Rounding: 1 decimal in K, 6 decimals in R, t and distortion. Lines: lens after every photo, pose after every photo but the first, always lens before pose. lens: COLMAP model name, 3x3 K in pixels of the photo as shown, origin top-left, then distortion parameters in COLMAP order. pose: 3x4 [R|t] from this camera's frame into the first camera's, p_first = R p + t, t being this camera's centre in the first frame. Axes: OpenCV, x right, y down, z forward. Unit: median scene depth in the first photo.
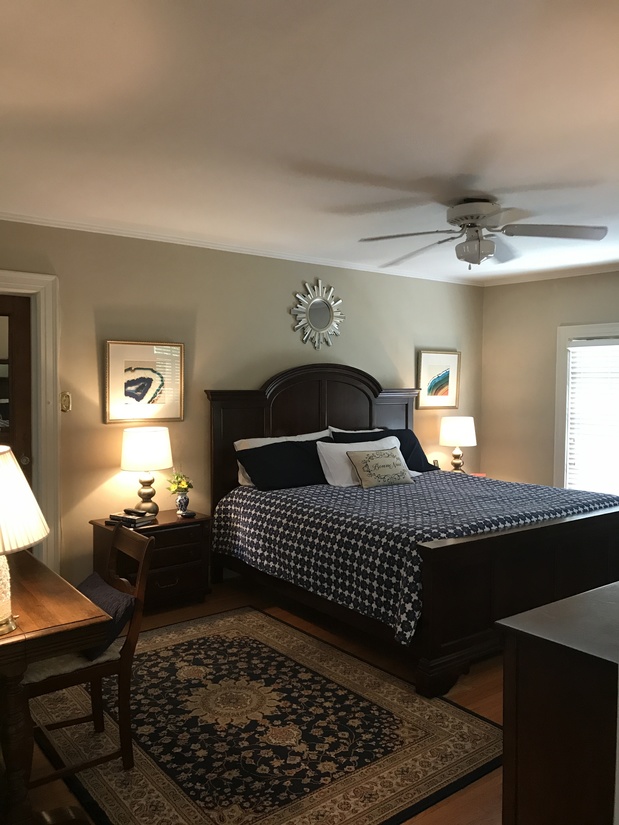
lens RADIAL K [[675.1, 0, 311.2], [0, 675.1, 415.9], [0, 0, 1]] dist [0.389344, -0.460266]
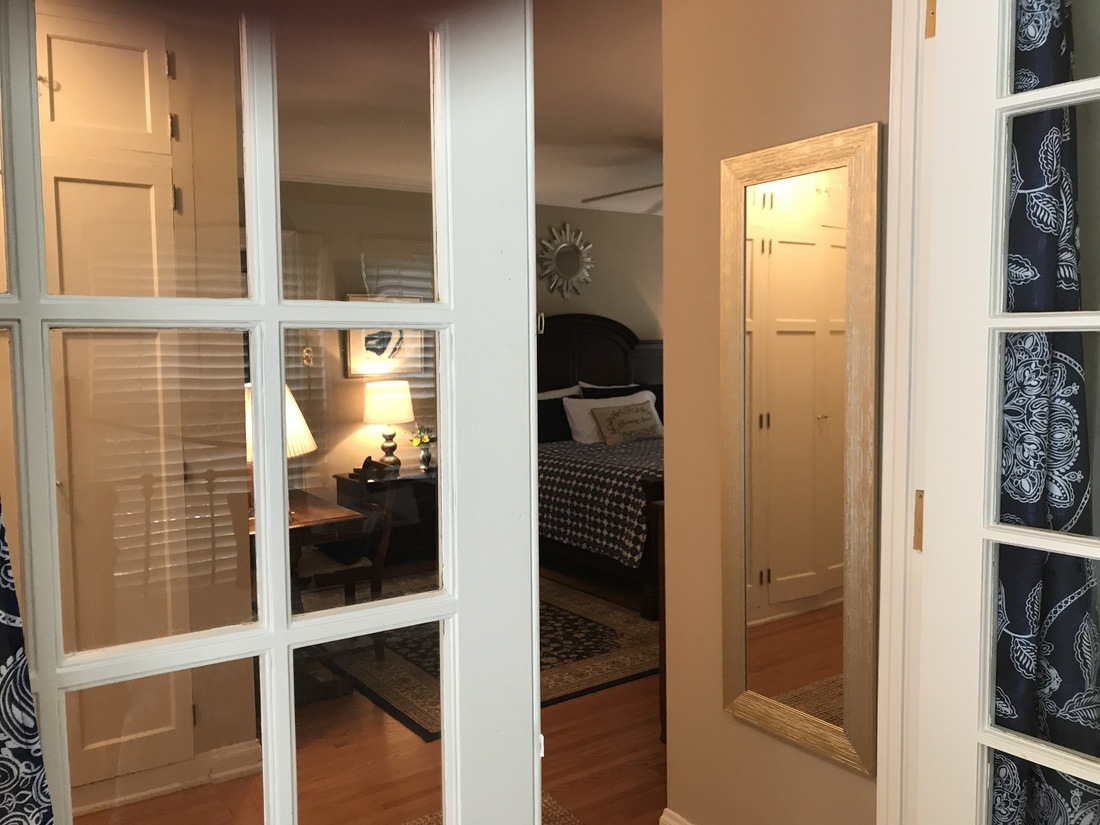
lens RADIAL K [[964.7, 0, 549.1], [0, 964.7, 409.1], [0, 0, 1]] dist [0.502824, 0.000659]
pose [[0.997472, -0.013972, -0.069678, 0.106101], [0.015158, 0.999749, 0.016519, 0.041840], [0.069429, -0.017534, 0.997433, -0.455135]]
